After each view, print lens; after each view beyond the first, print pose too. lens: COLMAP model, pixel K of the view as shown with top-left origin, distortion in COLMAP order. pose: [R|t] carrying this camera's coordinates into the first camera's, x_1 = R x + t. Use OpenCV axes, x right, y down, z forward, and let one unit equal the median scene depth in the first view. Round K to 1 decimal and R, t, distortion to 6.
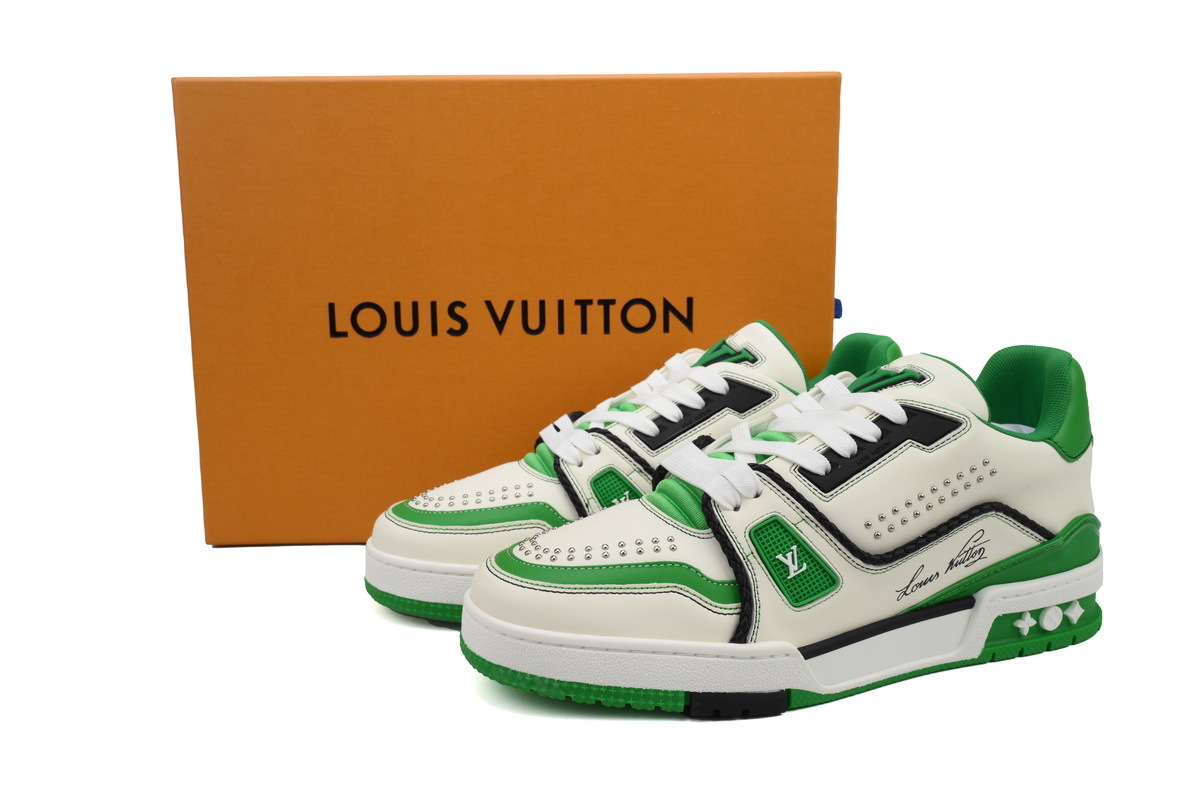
lens RADIAL K [[1035.3, 0, 600.0], [0, 1035.3, 400.0], [0, 0, 1]] dist [-0.001061, -0.003224]
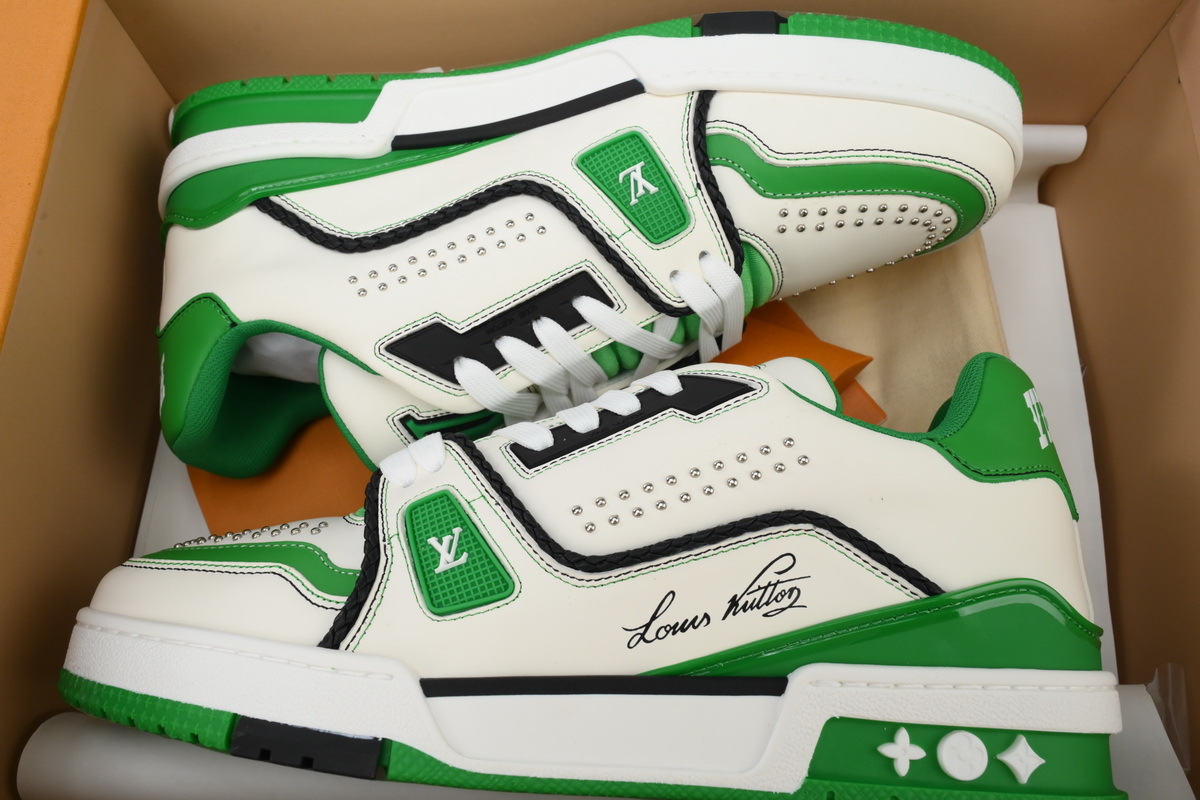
lens RADIAL K [[970.5, 0, 600.0], [0, 970.5, 400.0], [0, 0, 1]] dist [-0.002066, -0.006577]
pose [[0.929032, -0.032948, -0.368530, 0.500275], [-0.134797, 0.897437, -0.420044, 0.313203], [0.344572, 0.439911, 0.829306, 0.464930]]
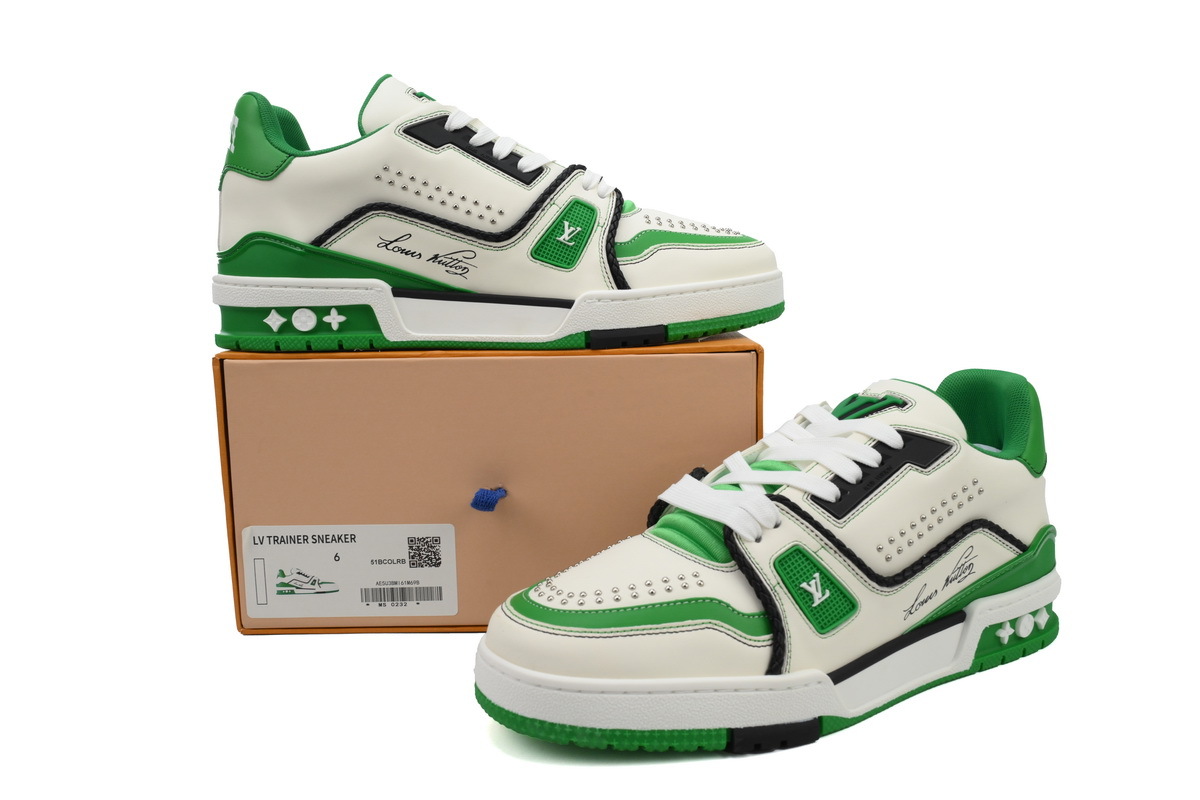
lens RADIAL K [[1035.3, 0, 600.0], [0, 1035.3, 400.0], [0, 0, 1]] dist [-0.001061, -0.003224]
pose [[0.980617, -0.032194, 0.193270, -0.207417], [0.037293, 0.999044, -0.022803, -0.013437], [-0.192351, 0.029569, 0.980881, 0.040608]]
